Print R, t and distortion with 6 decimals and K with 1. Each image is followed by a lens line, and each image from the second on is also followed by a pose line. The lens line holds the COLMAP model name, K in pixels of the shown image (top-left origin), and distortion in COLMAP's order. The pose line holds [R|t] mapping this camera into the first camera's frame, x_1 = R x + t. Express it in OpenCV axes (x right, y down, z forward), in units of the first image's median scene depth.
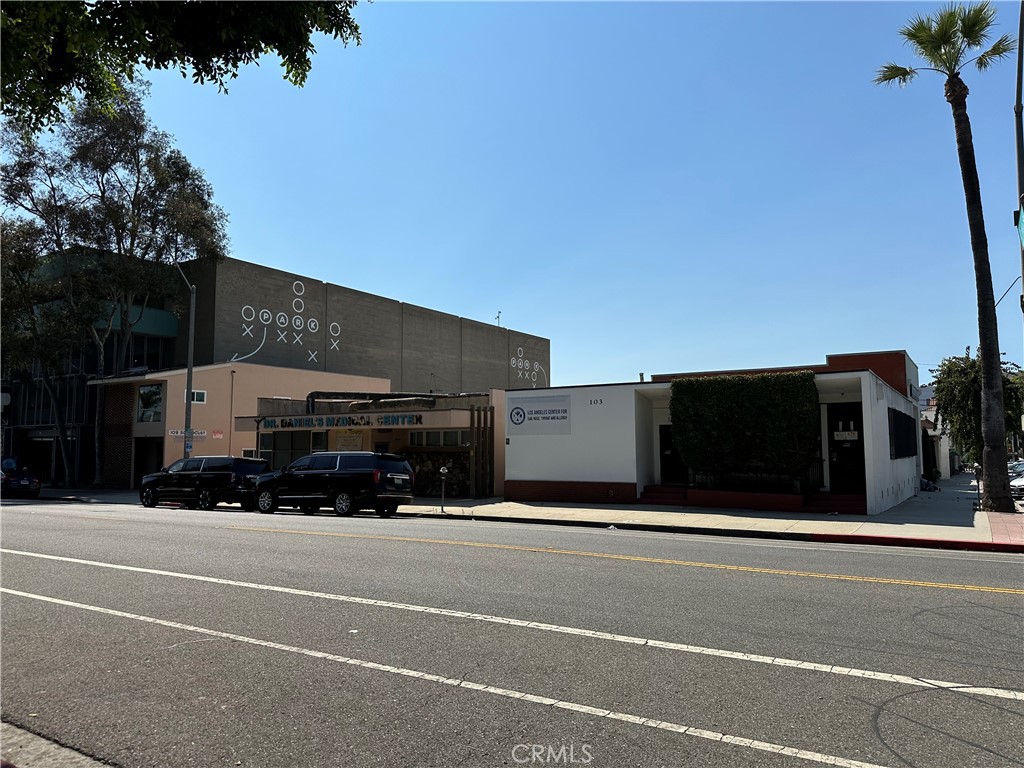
lens RADIAL K [[716.5, 0, 512.0], [0, 716.5, 384.0], [0, 0, 1]] dist [0.029996, -0.001873]
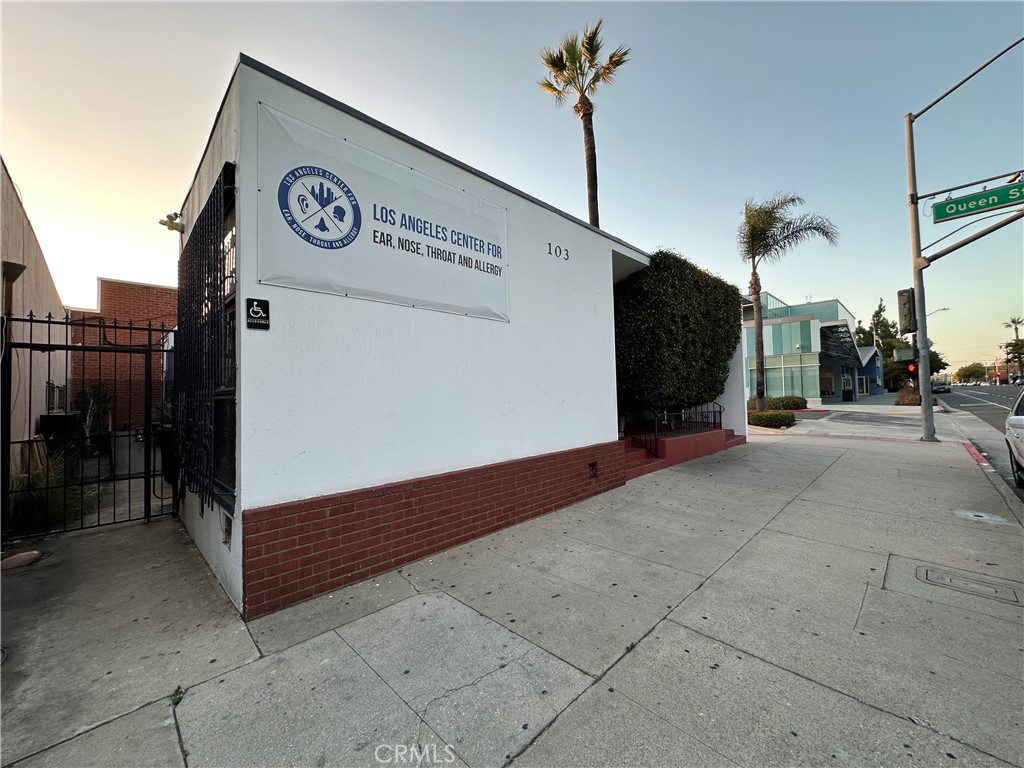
lens RADIAL K [[410.1, 0, 512.0], [0, 410.1, 384.0], [0, 0, 1]] dist [-0.001296, 0.000407]
pose [[0.223706, 0.028502, 0.974240, -0.107200], [-0.063801, 0.997857, -0.014543, 0.102414], [-0.972566, -0.058904, 0.225045, 0.958552]]
